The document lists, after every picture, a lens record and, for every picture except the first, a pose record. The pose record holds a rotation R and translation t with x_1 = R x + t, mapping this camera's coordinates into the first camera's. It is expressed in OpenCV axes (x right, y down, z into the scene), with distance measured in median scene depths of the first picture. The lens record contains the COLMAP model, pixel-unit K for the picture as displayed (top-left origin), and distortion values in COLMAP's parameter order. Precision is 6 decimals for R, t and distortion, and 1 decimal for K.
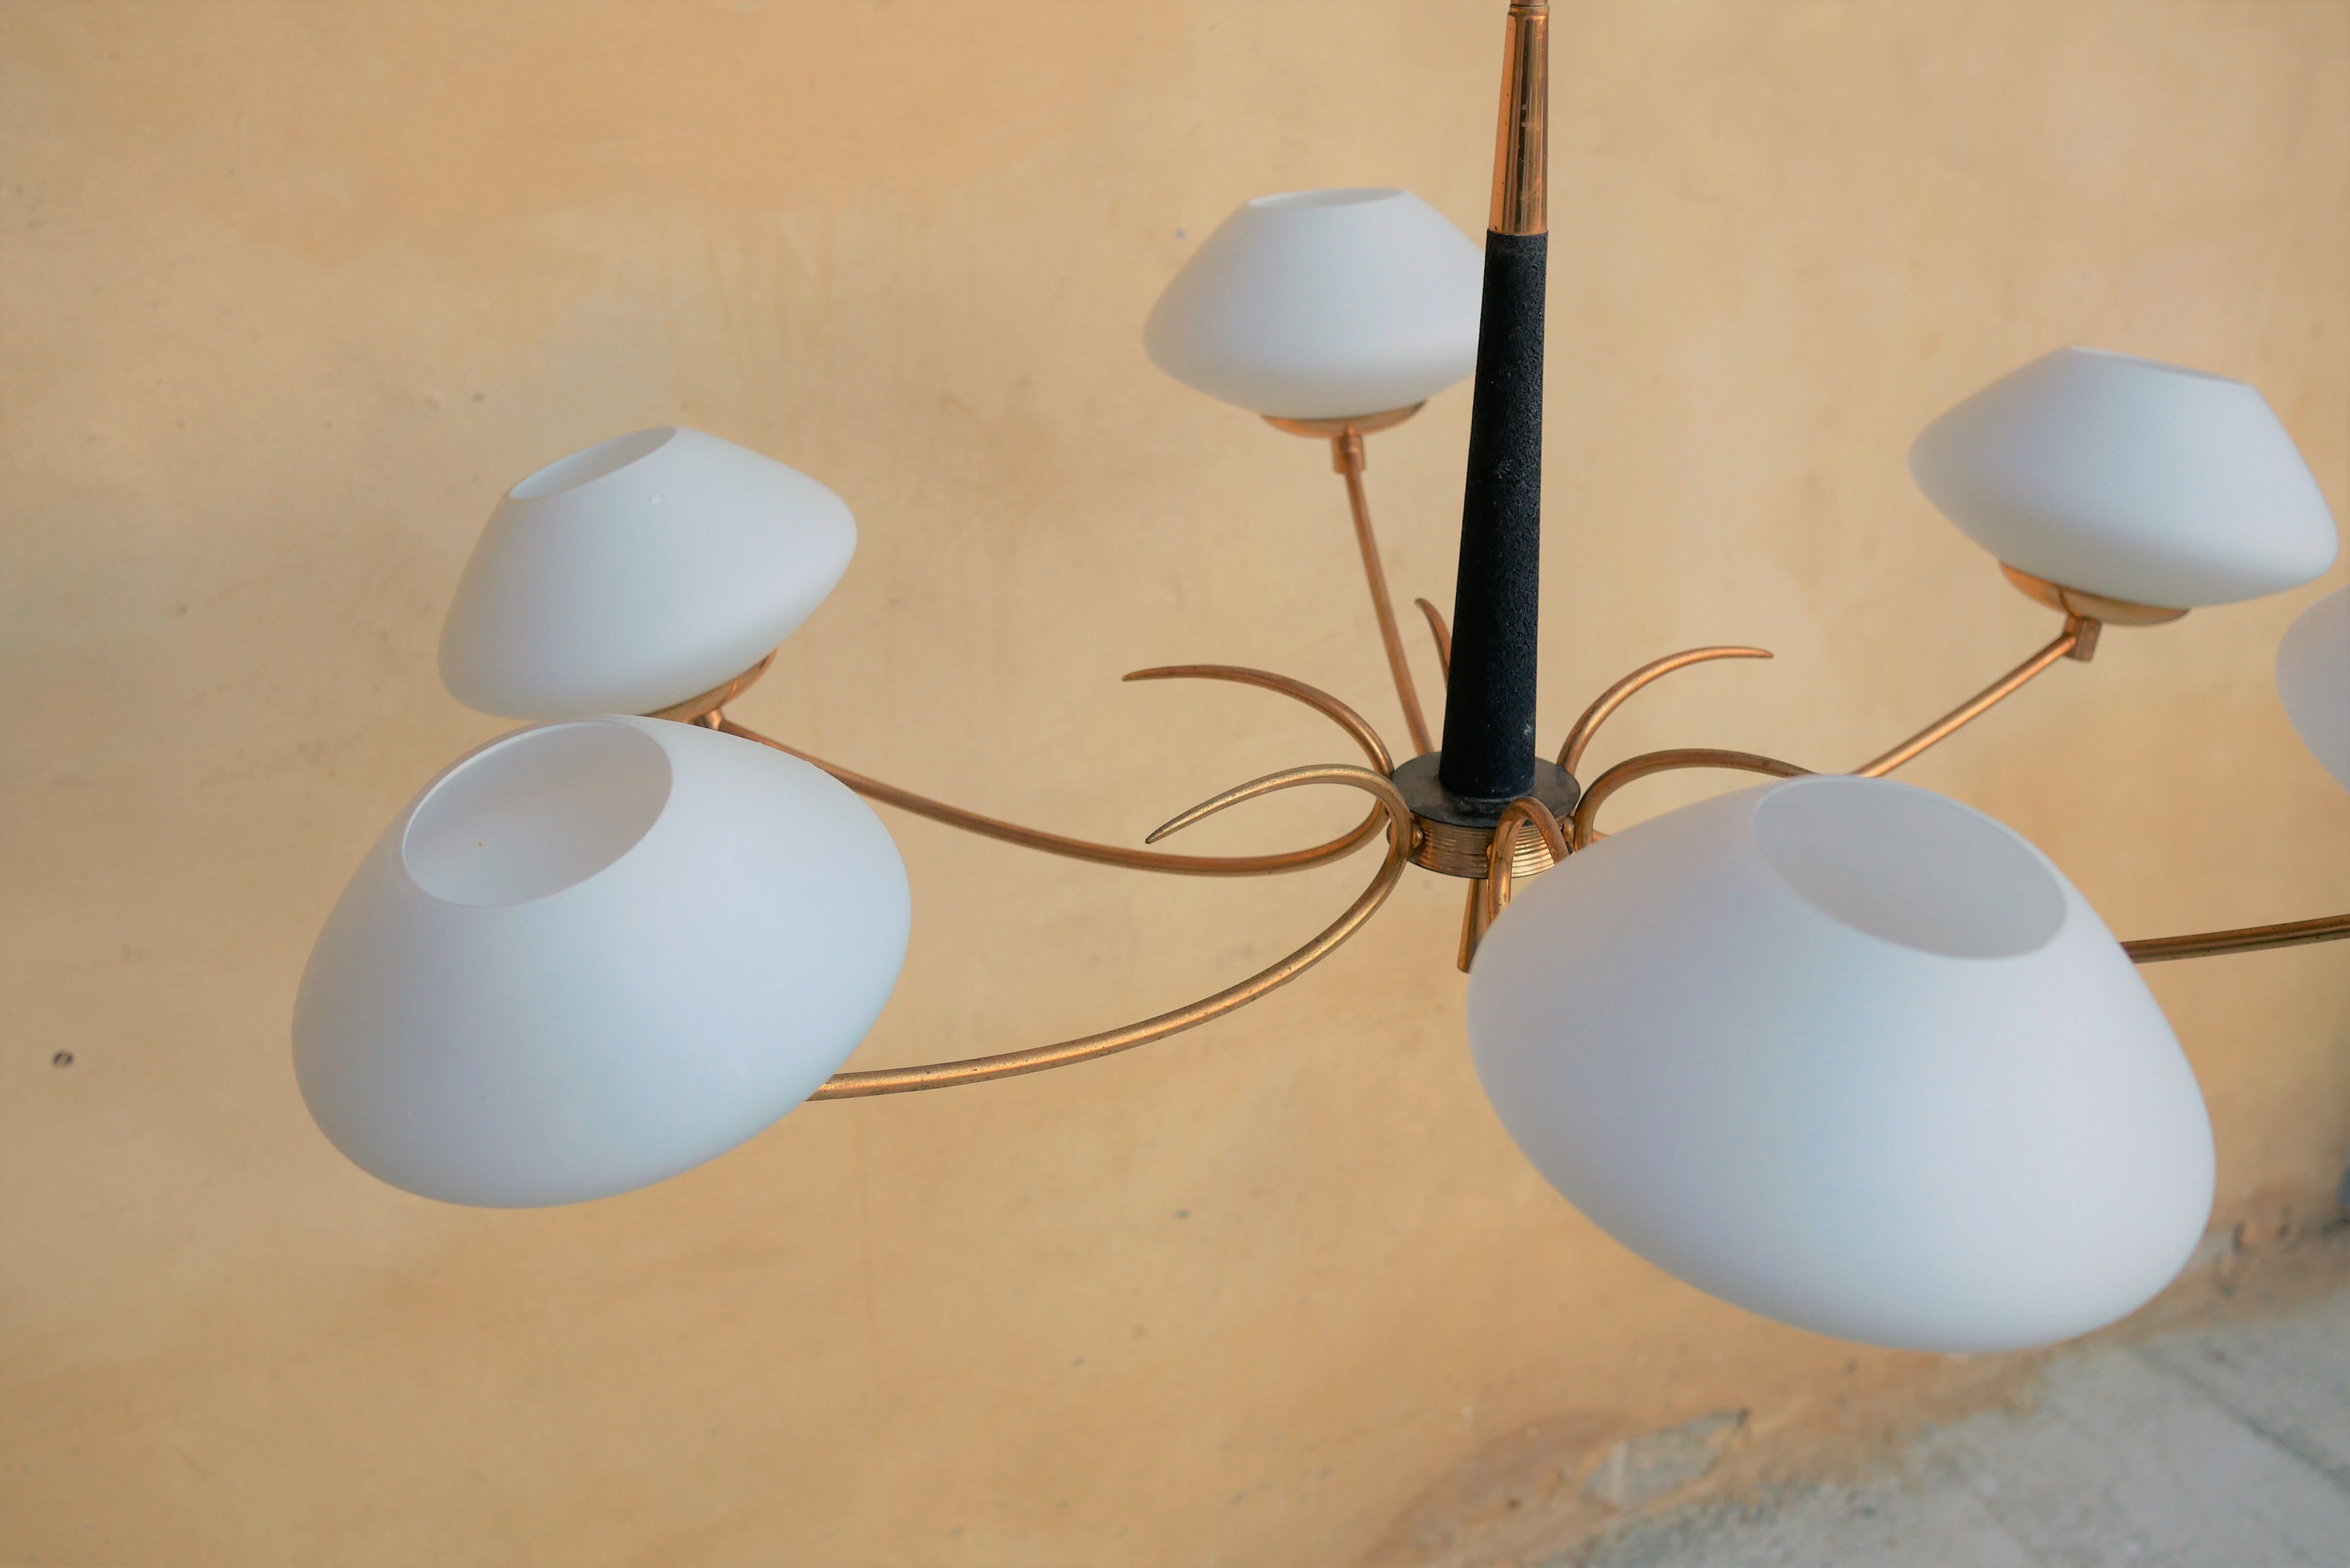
lens RADIAL K [[2751.4, 0, 1175.0], [0, 2751.4, 815.6], [0, 0, 1]] dist [-0.007722, -0.005418]
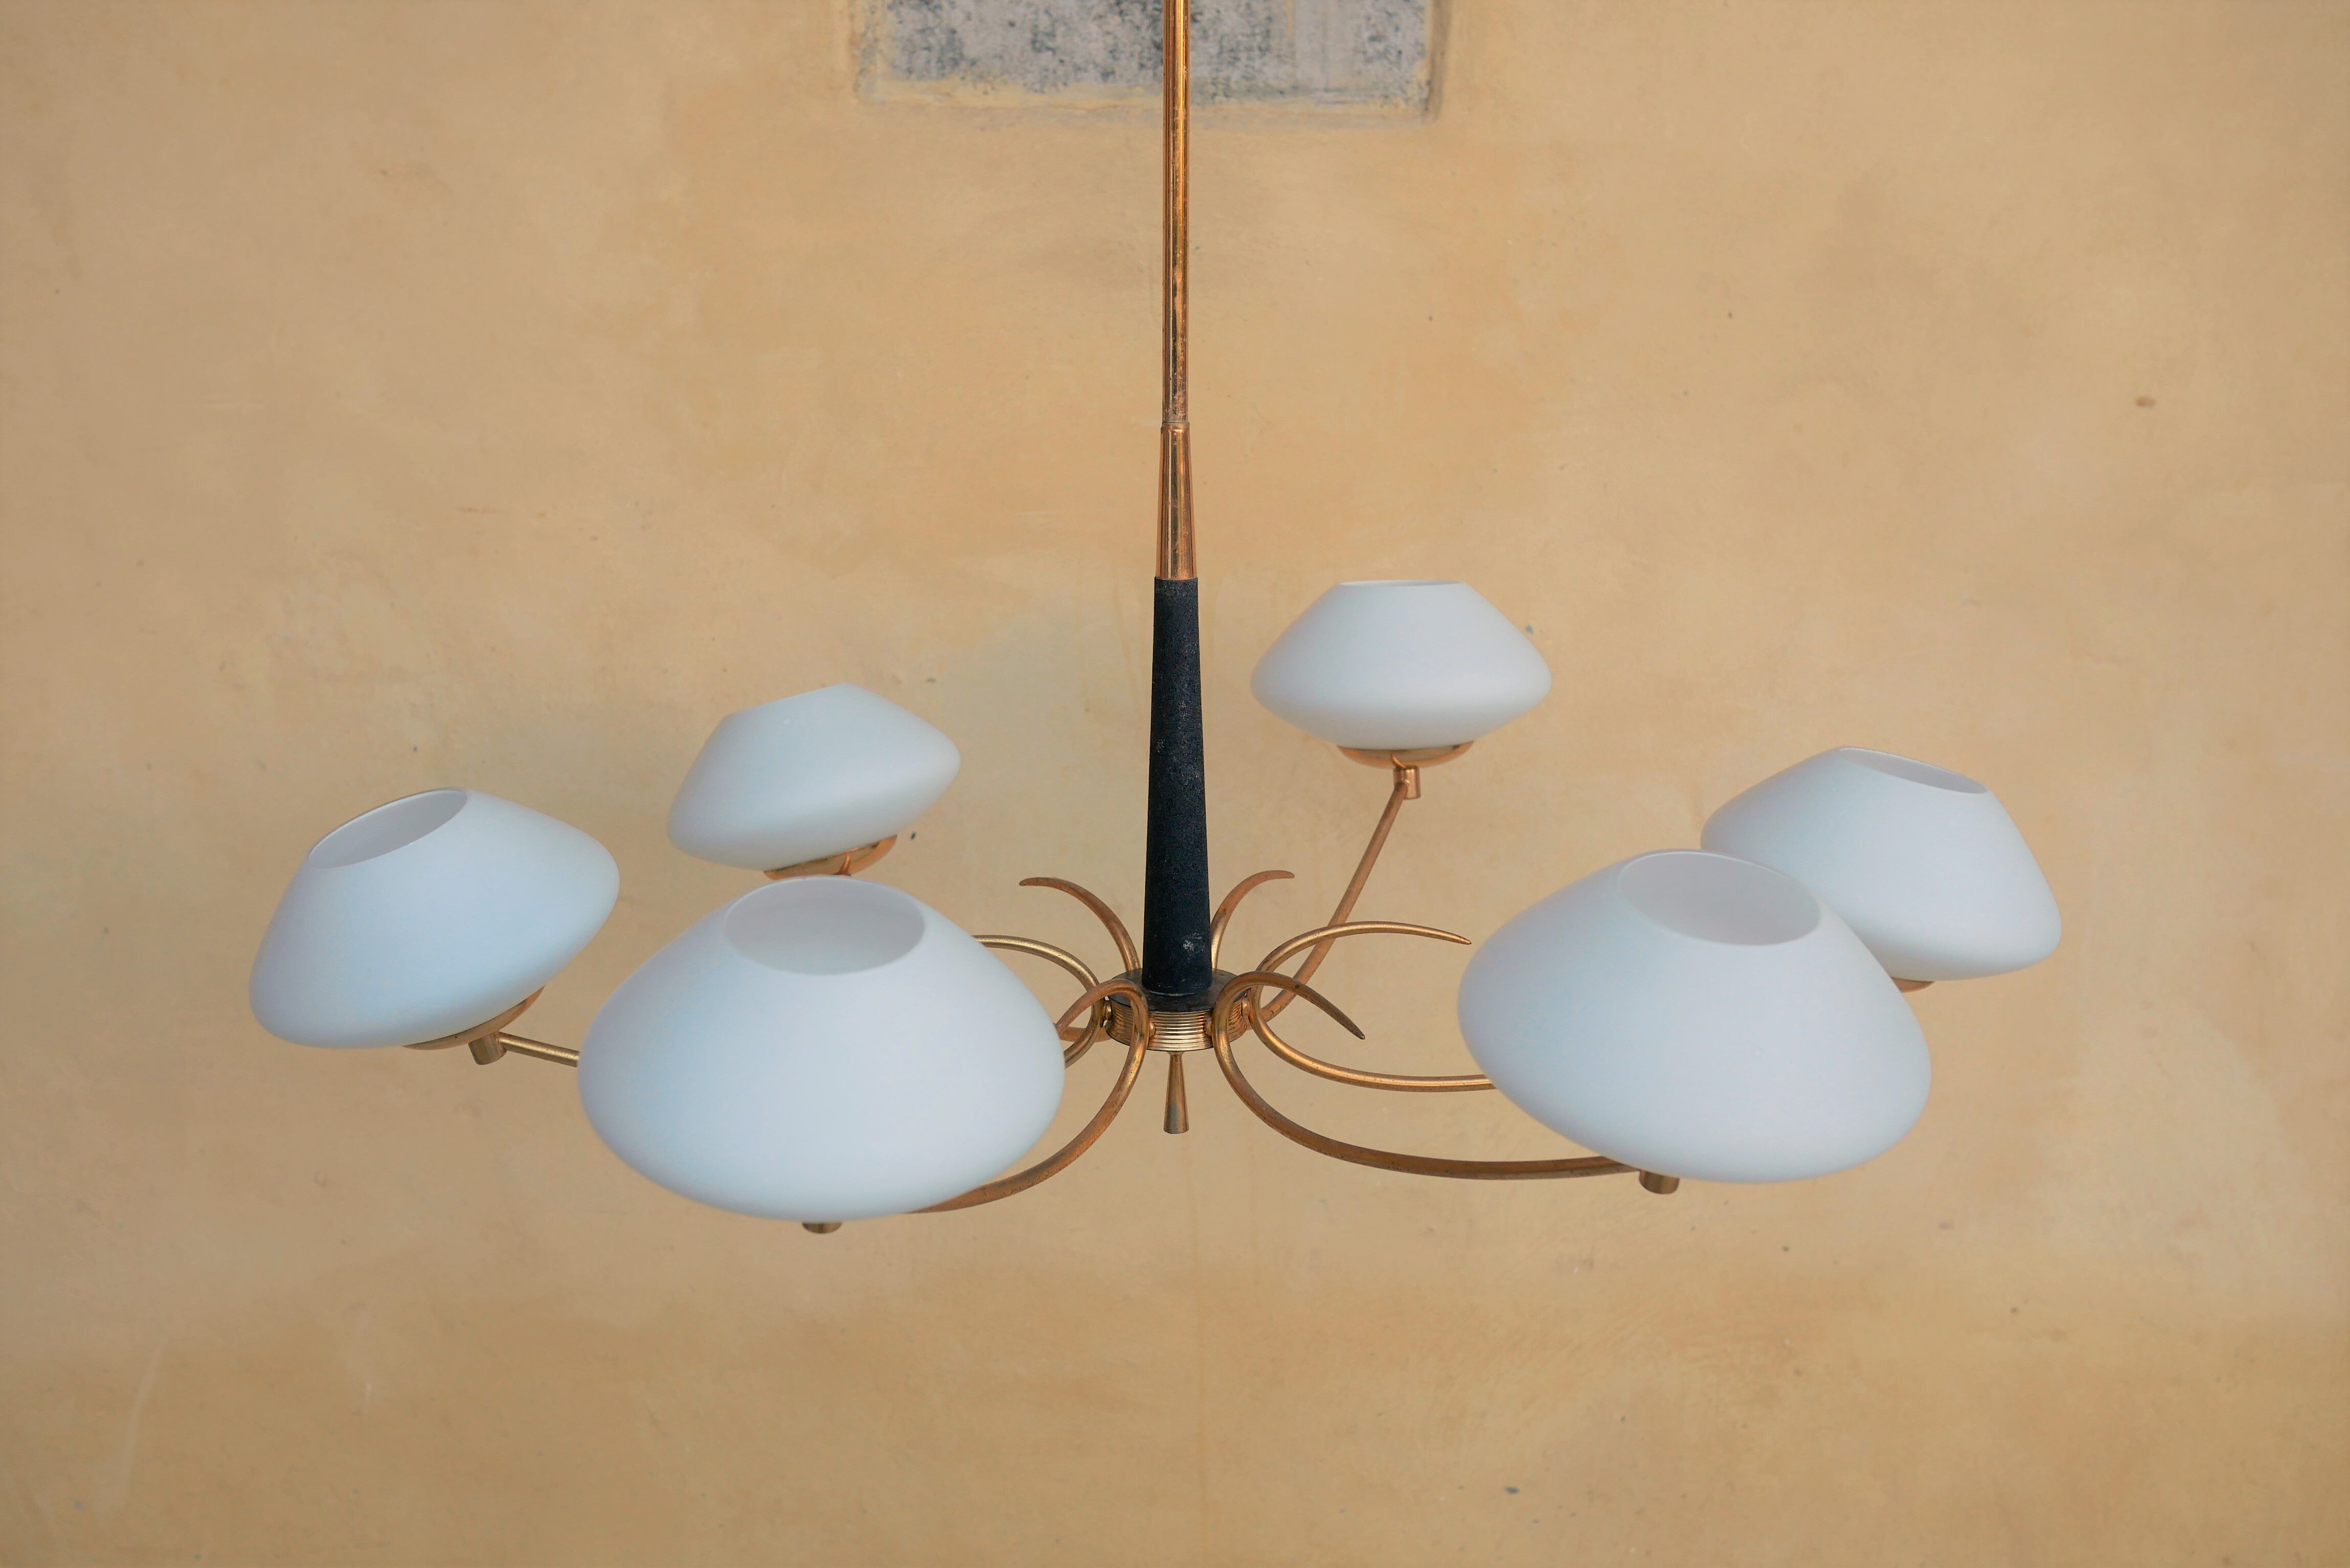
lens RADIAL K [[2789.3, 0, 1175.0], [0, 2789.3, 784.0], [0, 0, 1]] dist [-0.000417, -0.007502]
pose [[0.839615, 0.120863, -0.529565, 0.576324], [-0.215054, 0.969232, -0.119756, 0.039637], [0.498798, 0.214435, 0.839773, -0.110294]]
